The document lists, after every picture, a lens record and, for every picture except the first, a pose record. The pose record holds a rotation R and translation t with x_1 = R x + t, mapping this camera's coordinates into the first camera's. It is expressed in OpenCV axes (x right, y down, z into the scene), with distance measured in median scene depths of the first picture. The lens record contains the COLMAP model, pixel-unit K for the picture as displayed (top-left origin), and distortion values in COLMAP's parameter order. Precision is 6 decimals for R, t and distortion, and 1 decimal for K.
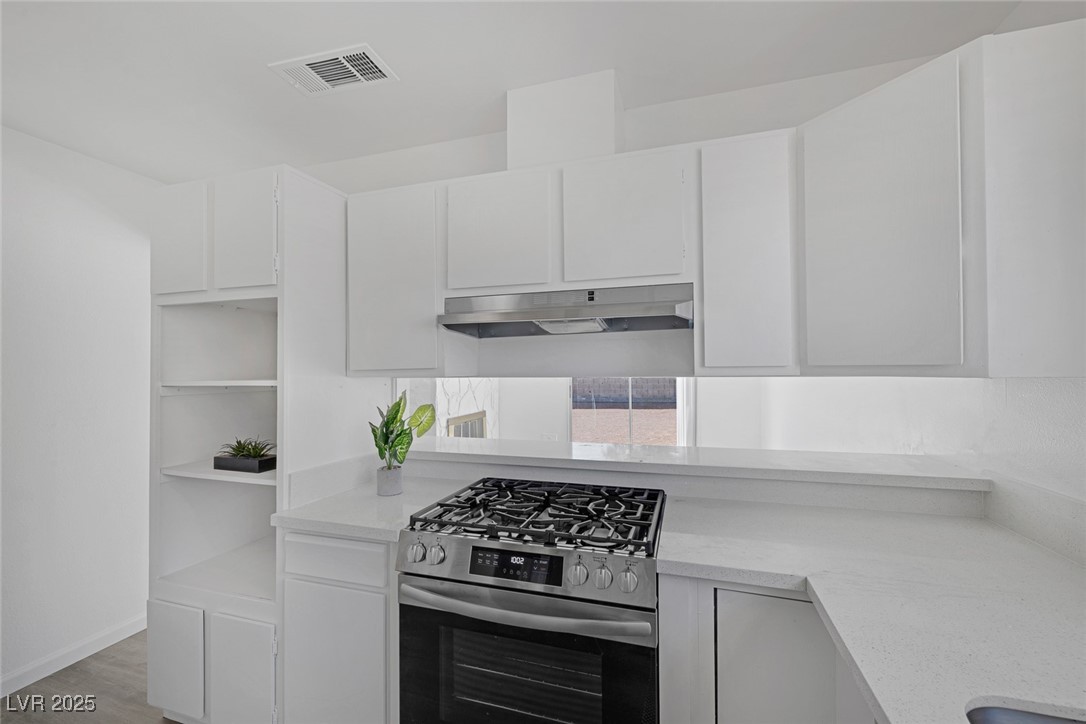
lens RADIAL K [[452.9, 0, 544.5], [0, 452.9, 365.3], [0, 0, 1]] dist [0.000314, -0.000402]
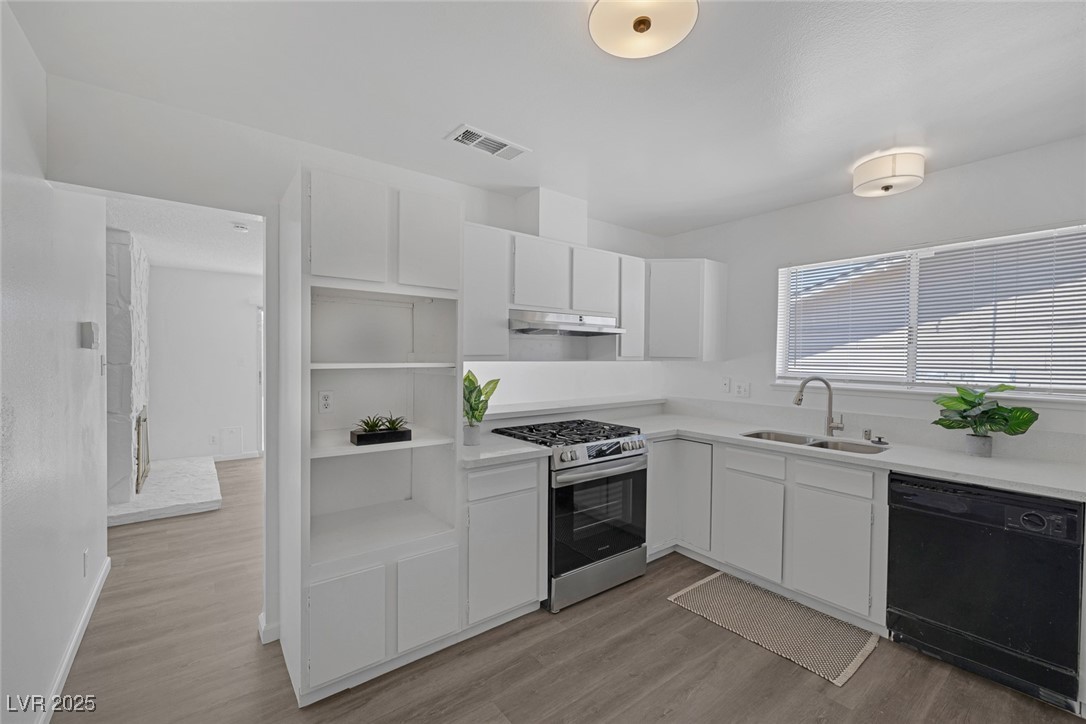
lens RADIAL K [[452.9, 0, 544.5], [0, 452.9, 365.3], [0, 0, 1]] dist [0.000314, -0.000402]
pose [[0.565863, -0.005865, 0.824479, -1.684150], [-0.026533, 0.999327, 0.025319, -0.000605], [-0.824072, -0.036204, 0.565326, 0.043680]]
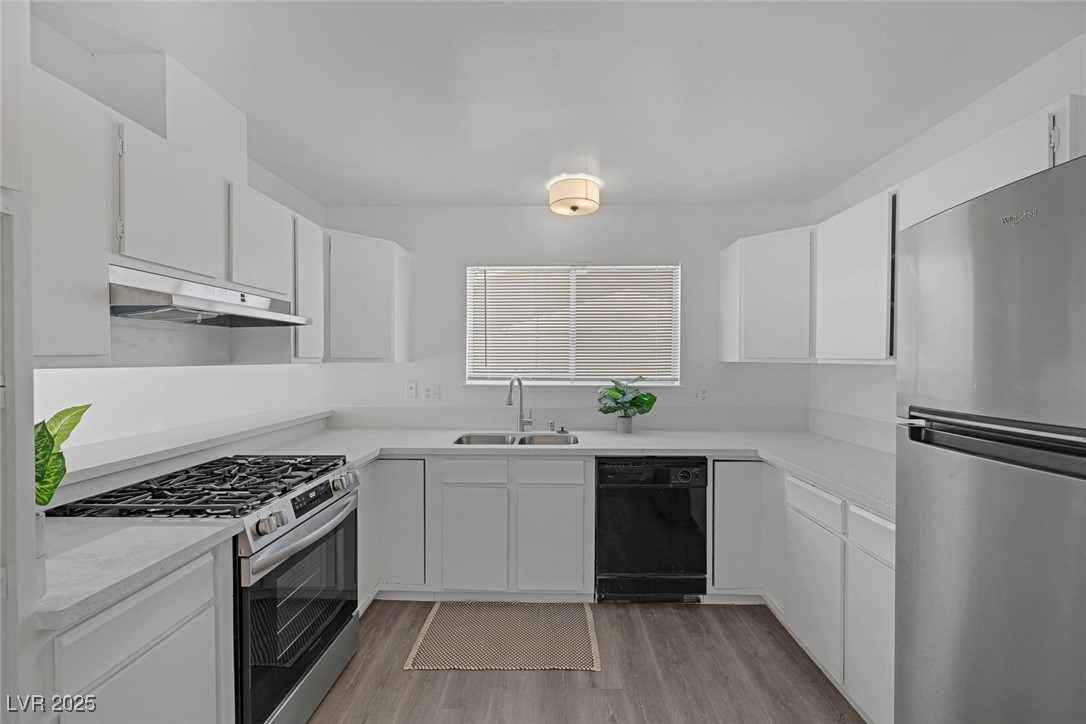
lens RADIAL K [[452.9, 0, 544.5], [0, 452.9, 365.3], [0, 0, 1]] dist [0.000314, -0.000402]
pose [[-0.281273, -0.007423, 0.959599, -1.387285], [-0.016145, 0.999865, 0.003003, 0.010781], [-0.959492, -0.014648, -0.281355, 0.612658]]
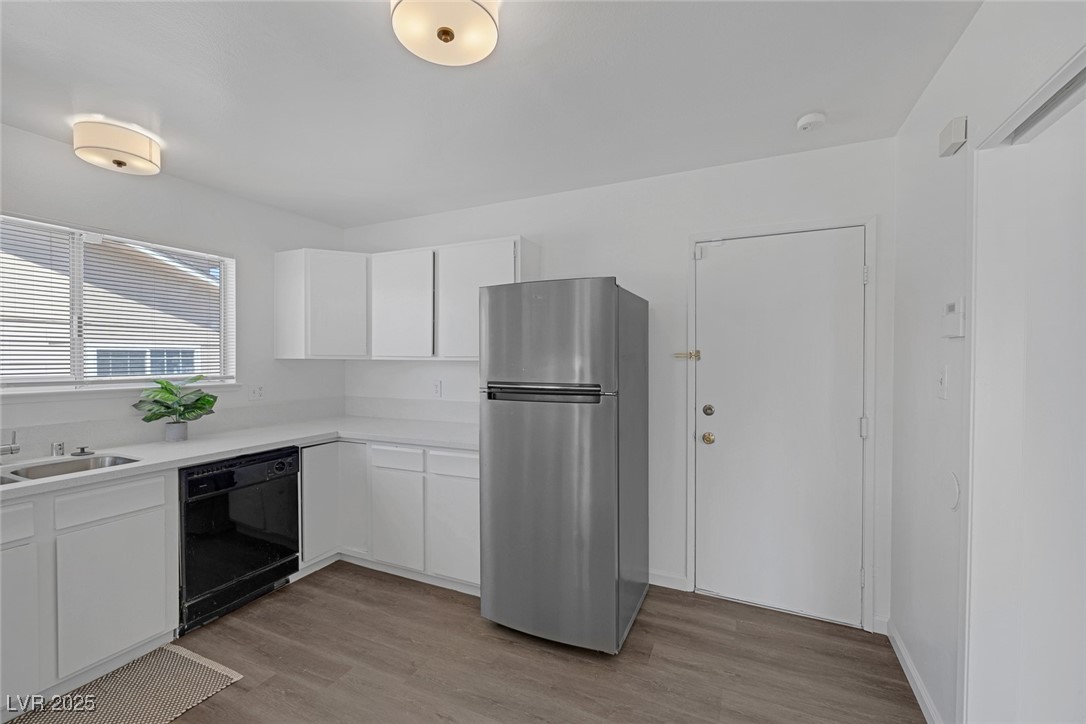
lens RADIAL K [[452.9, 0, 544.5], [0, 452.9, 365.3], [0, 0, 1]] dist [0.000314, -0.000402]
pose [[-0.991981, 0.000452, 0.126387, -1.171893], [0.000365, 1.000000, -0.000709, 0.022284], [-0.126387, -0.000657, -0.991981, 1.264196]]
